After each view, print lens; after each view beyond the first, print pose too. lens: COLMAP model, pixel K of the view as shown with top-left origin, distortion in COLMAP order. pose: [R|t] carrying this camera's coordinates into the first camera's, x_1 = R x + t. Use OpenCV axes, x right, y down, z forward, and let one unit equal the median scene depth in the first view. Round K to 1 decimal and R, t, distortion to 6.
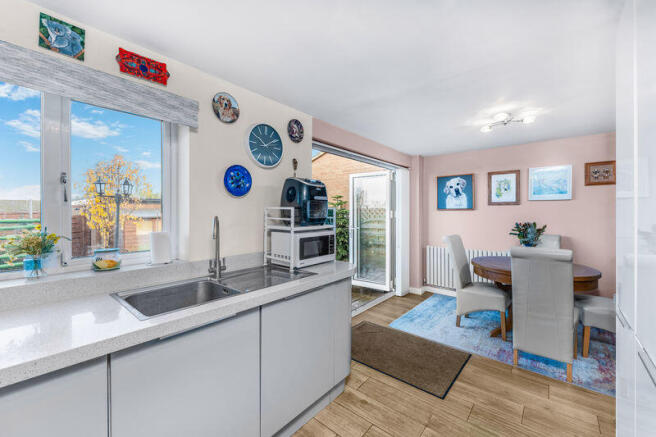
lens RADIAL K [[266.9, 0, 328.6], [0, 266.9, 214.5], [0, 0, 1]] dist [0.000673, 0.000038]
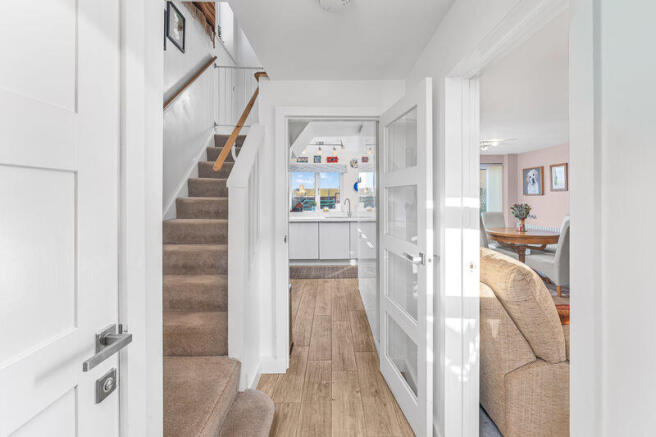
lens RADIAL K [[286.5, 0, 338.2], [0, 286.5, 202.0], [0, 0, 1]] dist [-0.001338, -0.000152]
pose [[0.662885, 0.012320, -0.748620, 1.468078], [-0.003664, 0.999906, 0.013211, 0.001398], [0.748712, -0.006014, 0.662868, -0.997709]]
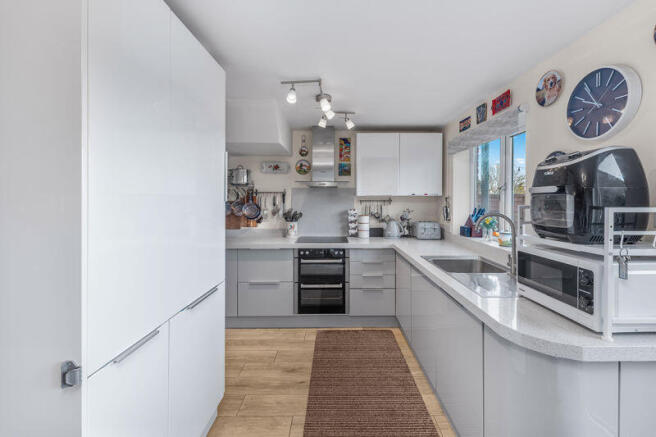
lens RADIAL K [[286.5, 0, 338.2], [0, 286.5, 202.0], [0, 0, 1]] dist [-0.001338, -0.000152]
pose [[-0.753068, 0.005555, -0.657919, 0.548193], [-0.006986, 0.999840, 0.016438, -0.034897], [0.657905, 0.016975, -0.752909, 0.939581]]
